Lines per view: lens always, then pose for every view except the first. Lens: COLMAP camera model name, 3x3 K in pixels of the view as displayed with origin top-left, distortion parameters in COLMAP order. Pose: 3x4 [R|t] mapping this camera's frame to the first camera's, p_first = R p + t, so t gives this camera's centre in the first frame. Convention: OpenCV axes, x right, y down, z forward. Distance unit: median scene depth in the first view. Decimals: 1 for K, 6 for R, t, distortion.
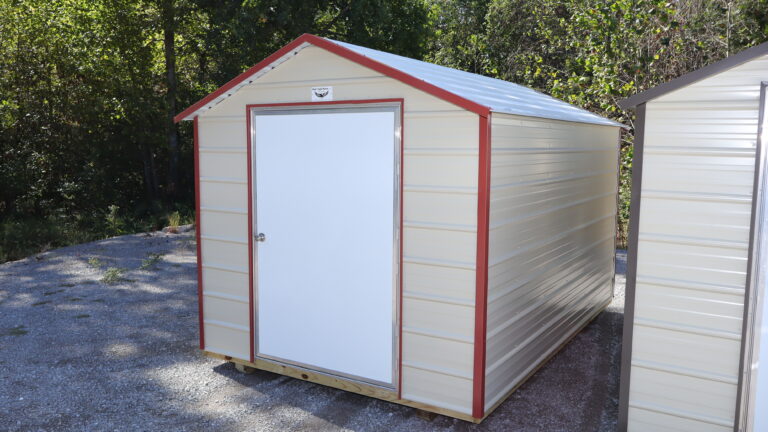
lens RADIAL K [[635.5, 0, 383.9], [0, 635.5, 217.0], [0, 0, 1]] dist [-0.018177, -0.002750]
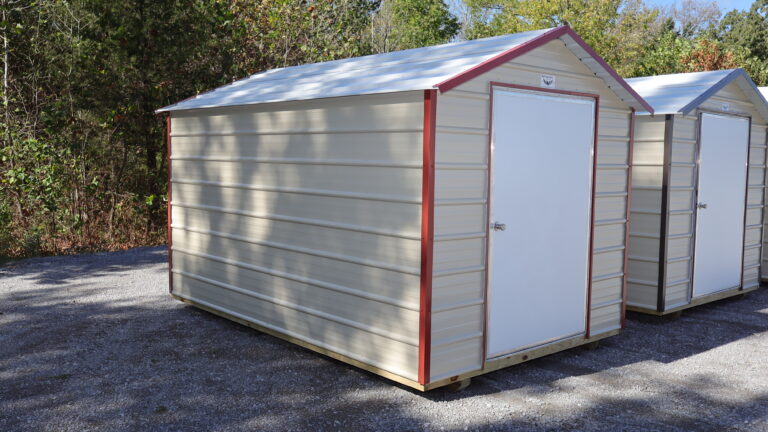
lens RADIAL K [[695.3, 0, 383.9], [0, 695.3, 215.6], [0, 0, 1]] dist [-0.002673, 0.000000]
pose [[0.292482, -0.080315, 0.952892, -1.304772], [0.094529, 0.994015, 0.054766, -0.058718], [-0.951587, 0.074058, 0.298324, 0.921500]]
